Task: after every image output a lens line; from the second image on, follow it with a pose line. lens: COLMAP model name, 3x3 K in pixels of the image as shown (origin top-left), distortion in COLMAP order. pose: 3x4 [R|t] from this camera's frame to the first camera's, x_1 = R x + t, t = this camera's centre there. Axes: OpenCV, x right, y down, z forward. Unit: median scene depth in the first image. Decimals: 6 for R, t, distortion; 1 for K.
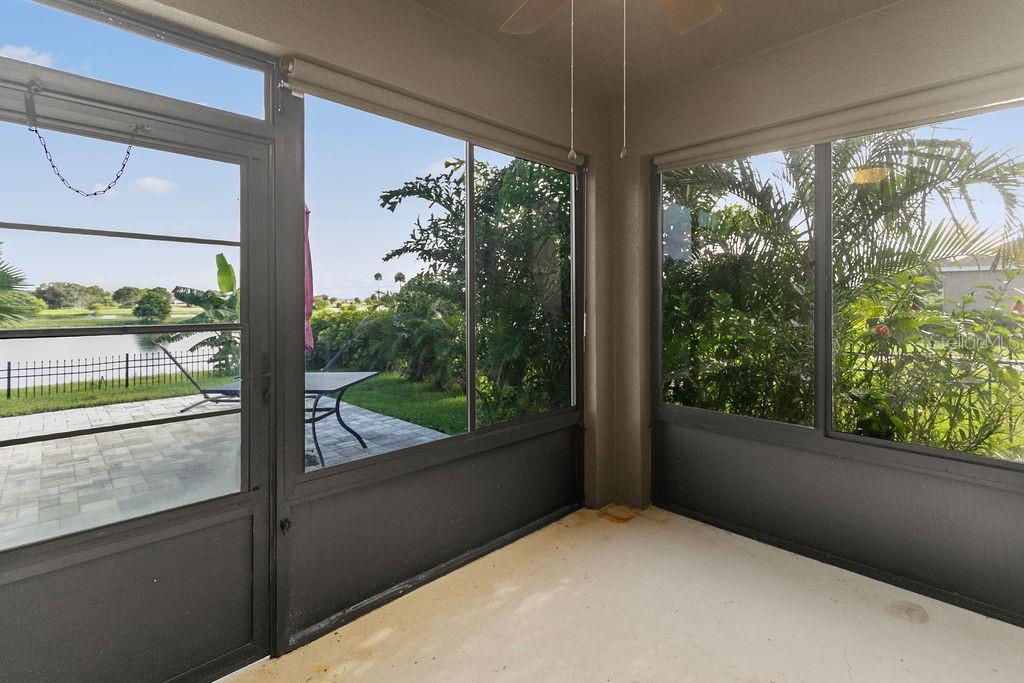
lens RADIAL K [[486.7, 0, 513.6], [0, 486.7, 298.4], [0, 0, 1]] dist [0.005078, -0.000125]
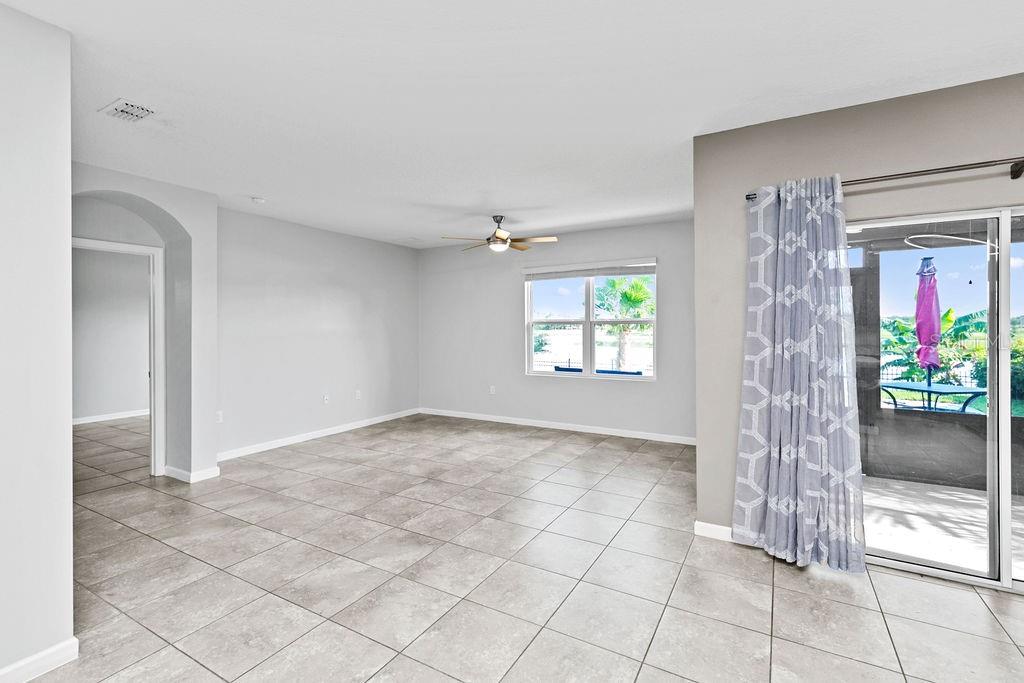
lens RADIAL K [[463.5, 0, 511.9], [0, 463.5, 326.4], [0, 0, 1]] dist [0.004140, -0.000028]
pose [[0.264826, -0.000494, -0.964296, 0.622399], [0.010498, 0.999942, 0.002370, -0.033470], [0.964239, -0.010751, 0.264816, -0.569033]]
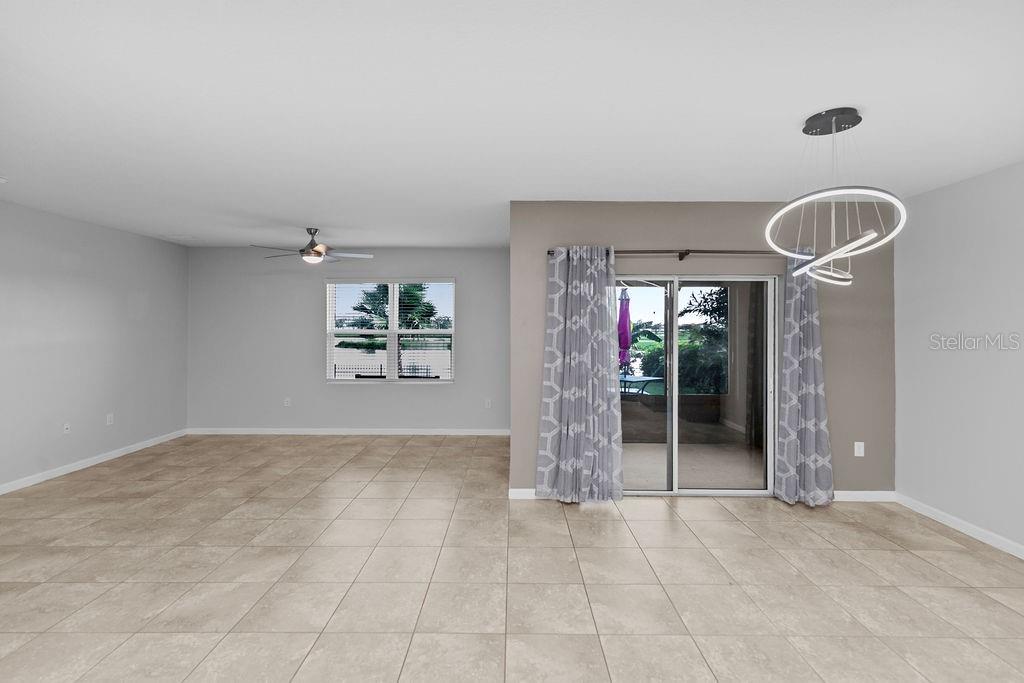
lens RADIAL K [[465.3, 0, 512.1], [0, 465.3, 324.4], [0, 0, 1]] dist [0.006621, -0.000422]
pose [[0.710794, -0.002325, -0.703396, 0.676959], [-0.000146, 0.999994, -0.003452, -0.059776], [0.703400, 0.002556, 0.710790, -0.762658]]
